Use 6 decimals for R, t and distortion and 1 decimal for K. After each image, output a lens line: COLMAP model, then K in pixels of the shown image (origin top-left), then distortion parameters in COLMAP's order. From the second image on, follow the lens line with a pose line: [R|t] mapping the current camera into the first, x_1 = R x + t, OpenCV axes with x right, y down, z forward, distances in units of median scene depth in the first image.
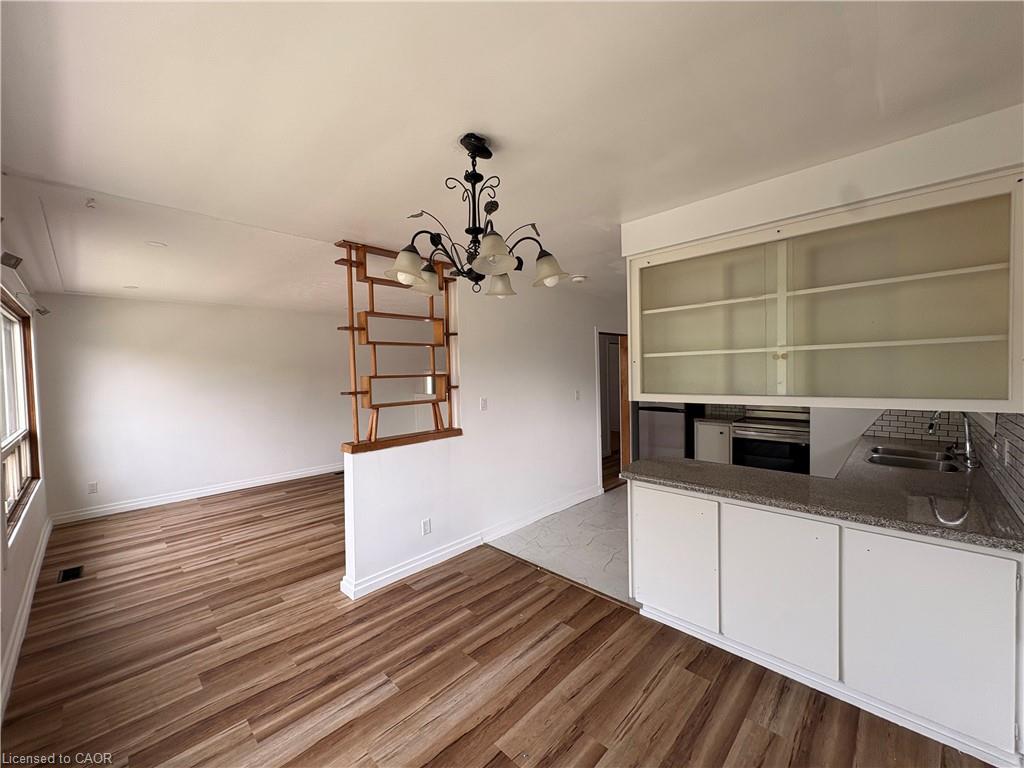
lens RADIAL K [[408.2, 0, 512.6], [0, 408.2, 384.2], [0, 0, 1]] dist [-0.001267, 0.000028]
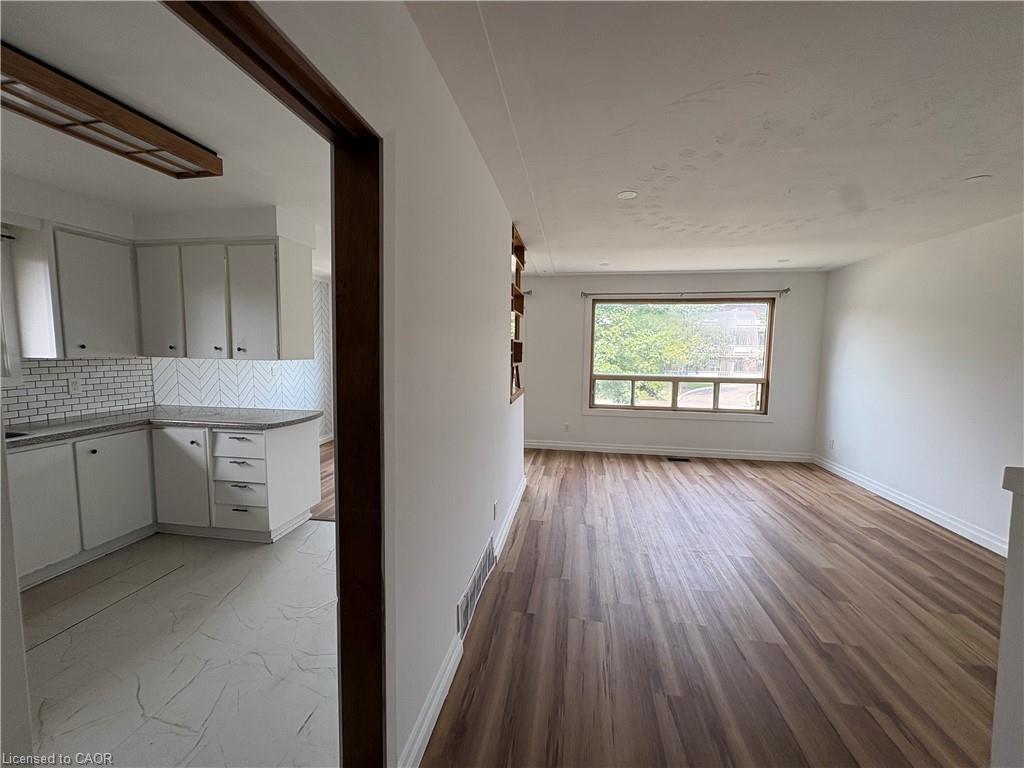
lens RADIAL K [[408.2, 0, 513.1], [0, 408.2, 383.4], [0, 0, 1]] dist [-0.001267, 0.000028]
pose [[-0.822128, 0.069197, -0.565082, 0.364099], [-0.004950, 0.991679, 0.128637, -0.059274], [0.569281, 0.108553, -0.814945, 1.627147]]
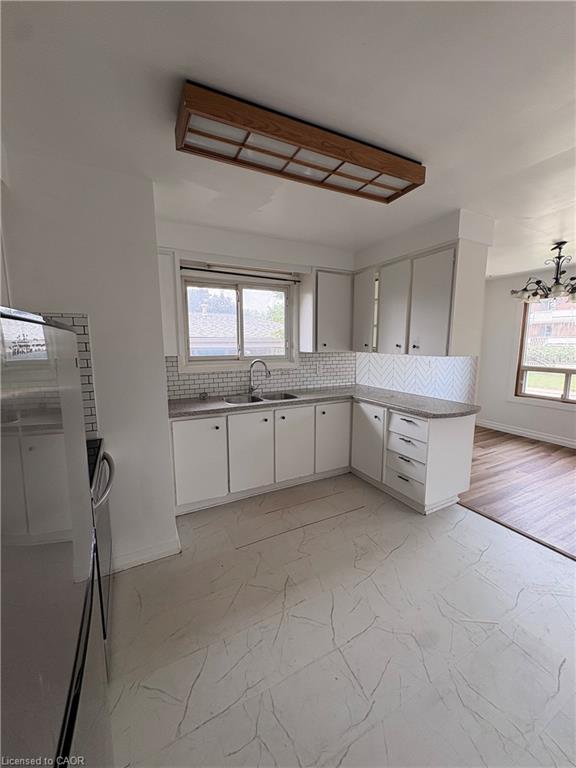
lens RADIAL K [[306.2, 0, 290.1], [0, 306.2, 384.4], [0, 0, 1]] dist [-0.001267, 0.000028]
pose [[-0.948265, -0.013238, 0.317205, 0.396852], [0.038989, 0.986712, 0.157732, -0.056842], [-0.315078, 0.161939, -0.935148, 1.432004]]
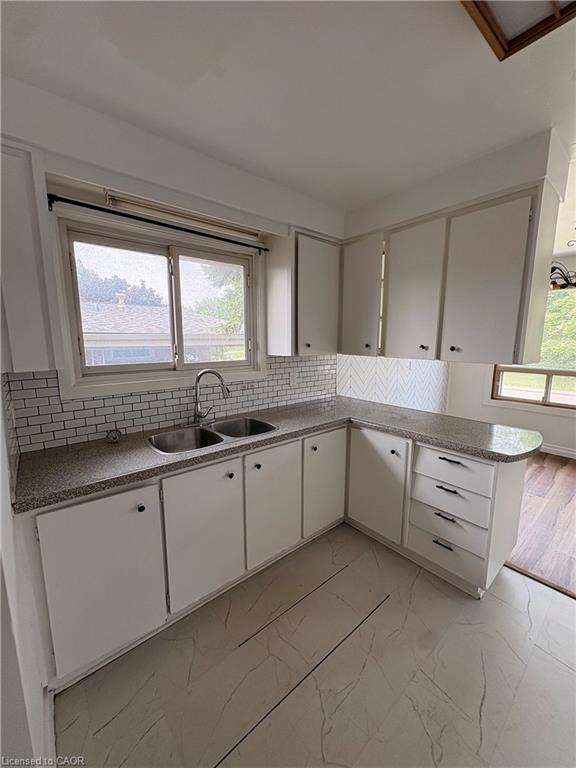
lens RADIAL K [[306.2, 0, 288.8], [0, 306.2, 384.3], [0, 0, 1]] dist [-0.001267, 0.000028]
pose [[-0.994172, 0.013054, 0.107010, 0.562043], [0.031918, 0.983779, 0.176524, -0.058218], [-0.102970, 0.178910, -0.978462, 1.155290]]
